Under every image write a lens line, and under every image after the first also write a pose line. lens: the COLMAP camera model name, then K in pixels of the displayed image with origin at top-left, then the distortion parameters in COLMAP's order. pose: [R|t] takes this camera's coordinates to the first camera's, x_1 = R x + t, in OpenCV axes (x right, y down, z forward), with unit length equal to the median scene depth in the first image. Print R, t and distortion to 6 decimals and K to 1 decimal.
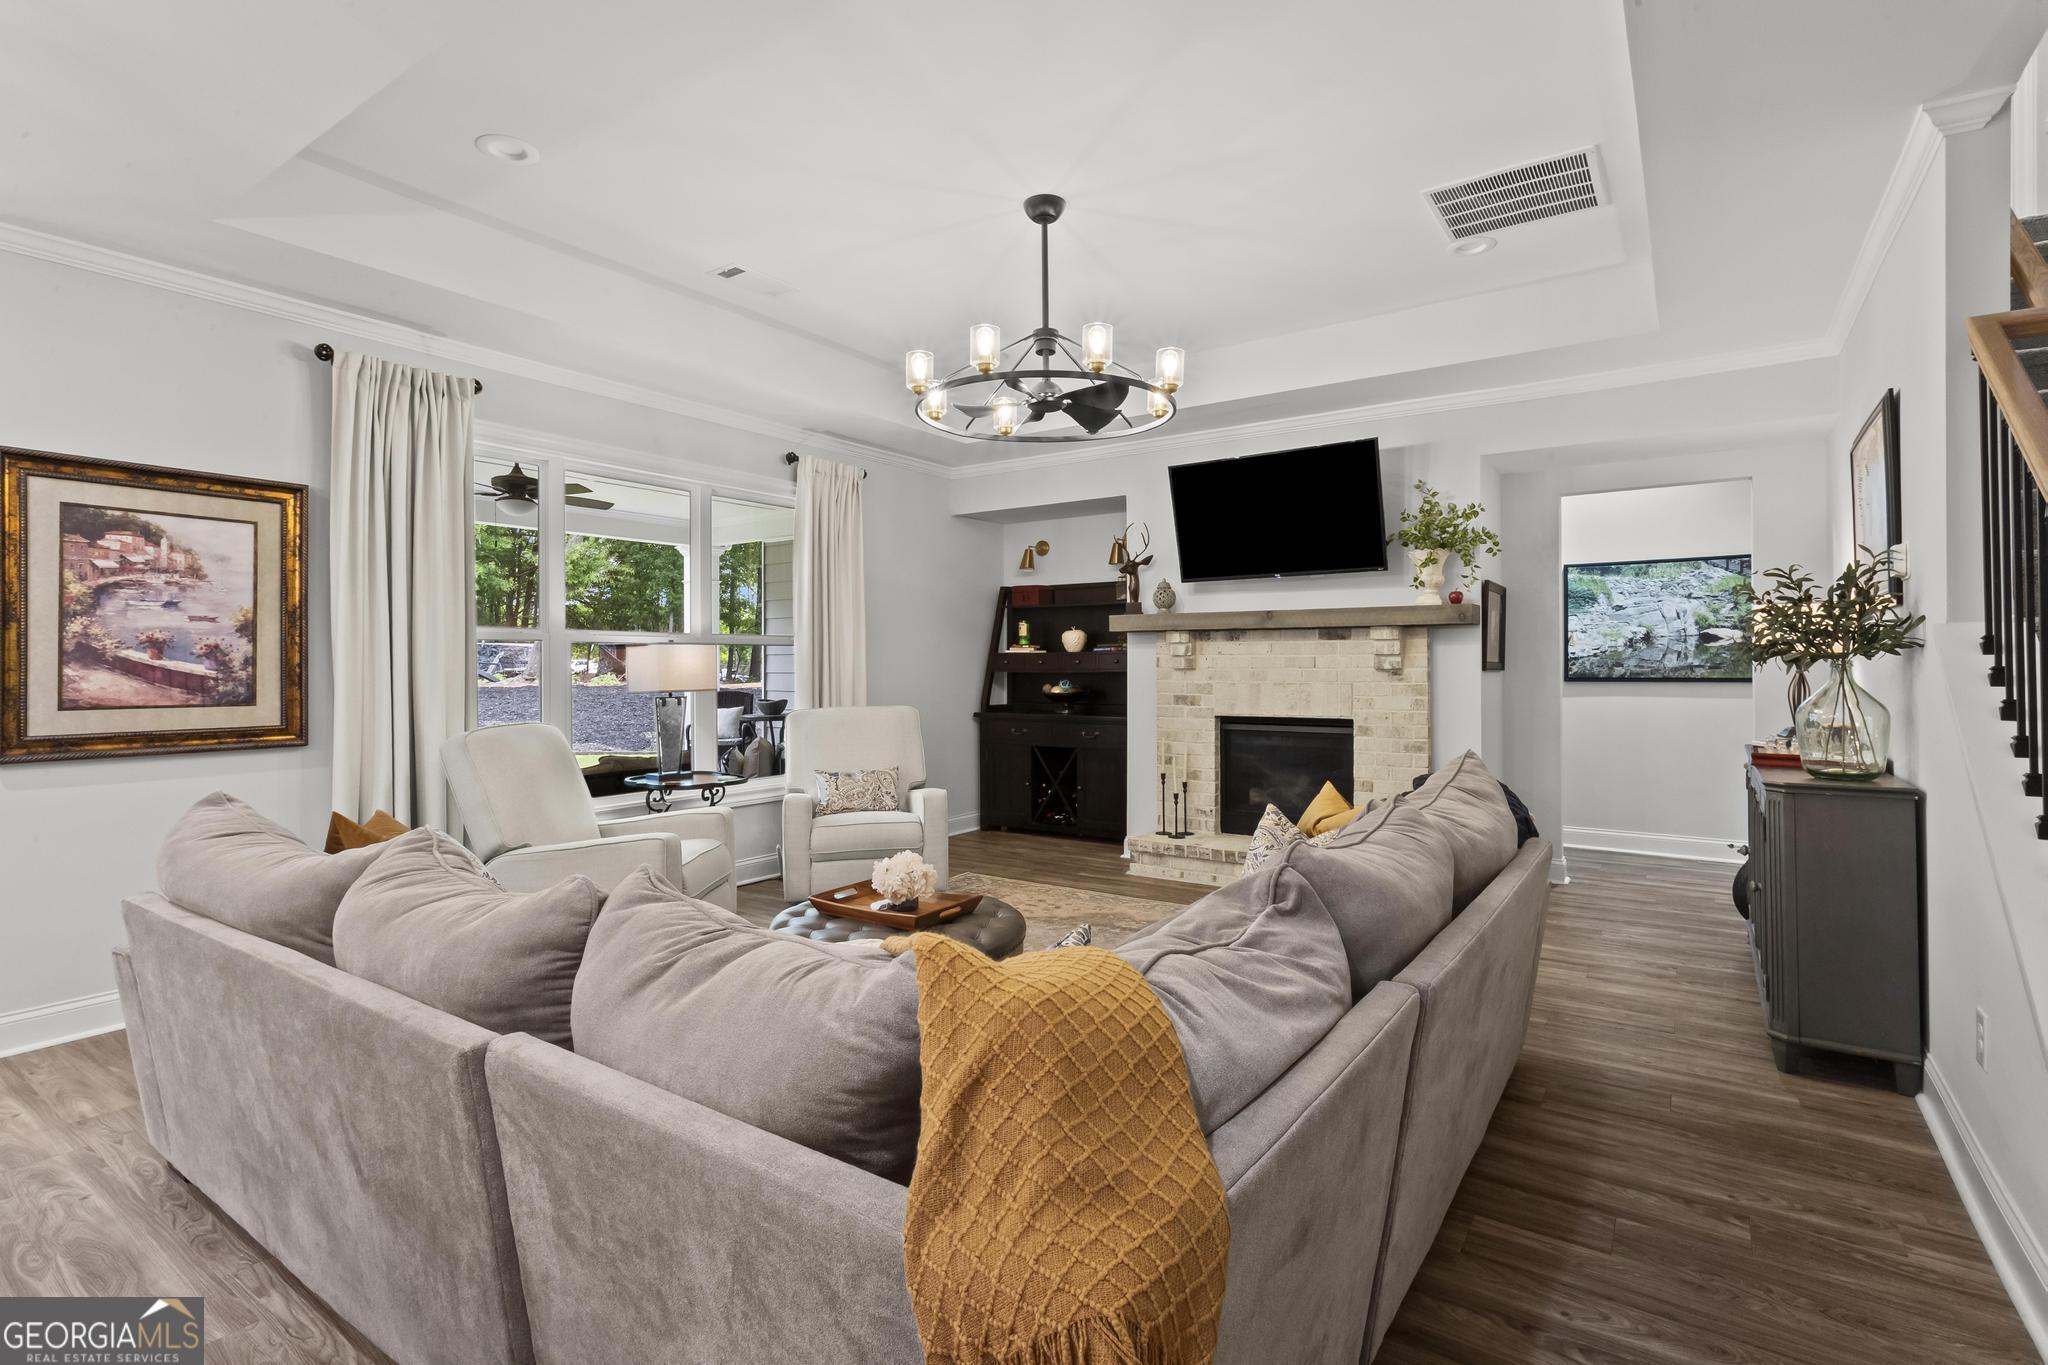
lens RADIAL K [[981.5, 0, 978.2], [0, 981.5, 658.4], [0, 0, 1]] dist [0.000307, 0.002958]
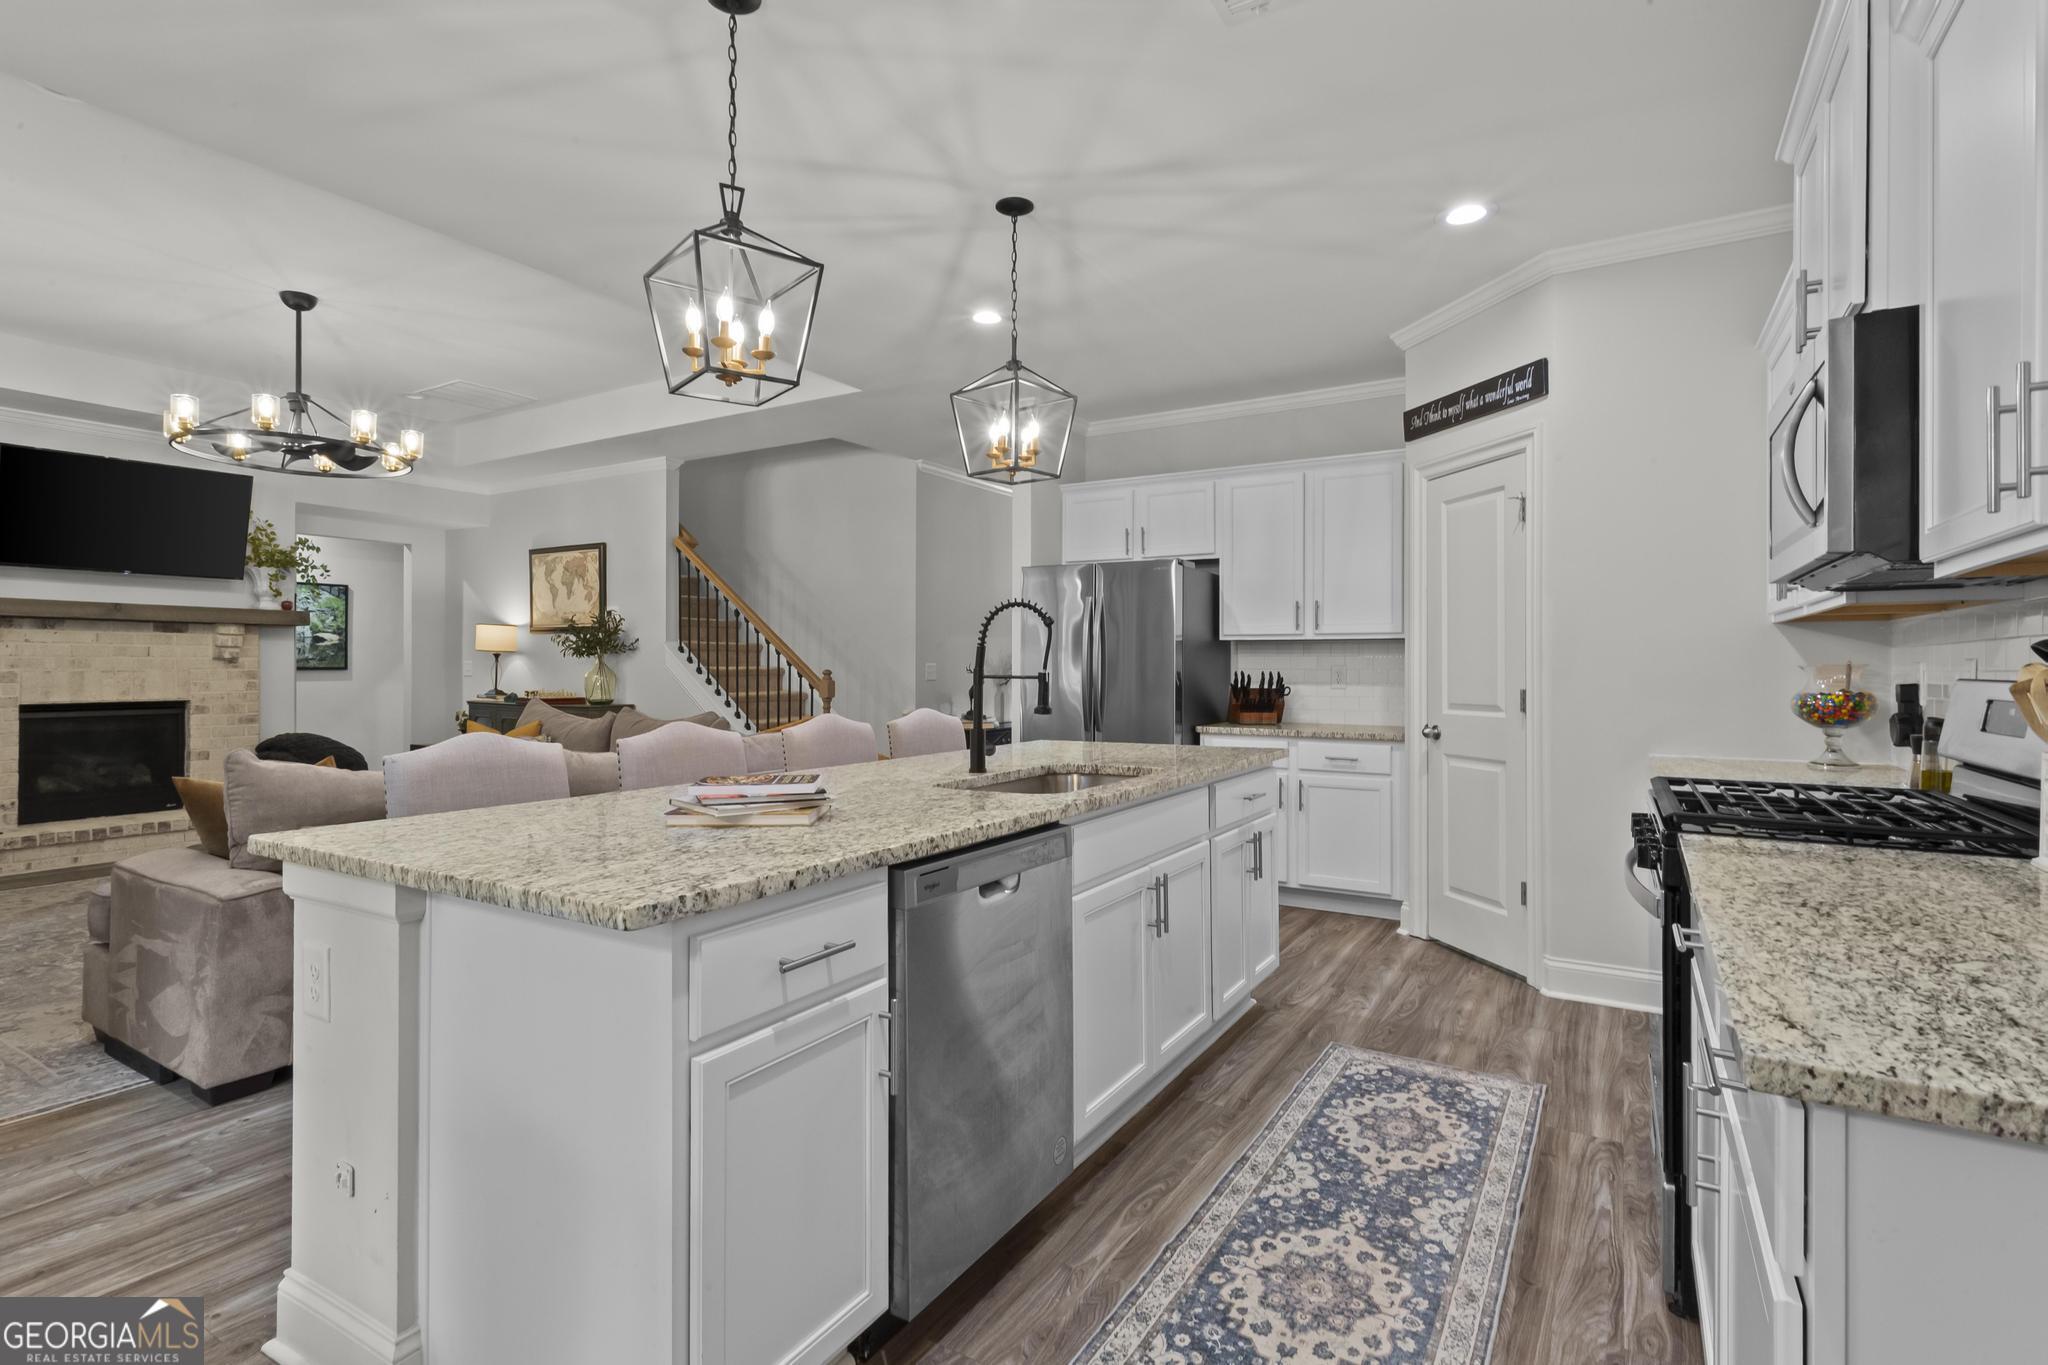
lens RADIAL K [[981.5, 0, 1003.7], [0, 981.5, 667.7], [0, 0, 1]] dist [0.000307, 0.002958]
pose [[-0.069272, 0.000448, 0.997598, -1.260999], [-0.006430, 0.999979, -0.000896, 0.024918], [-0.997577, -0.006476, -0.069267, 0.146078]]
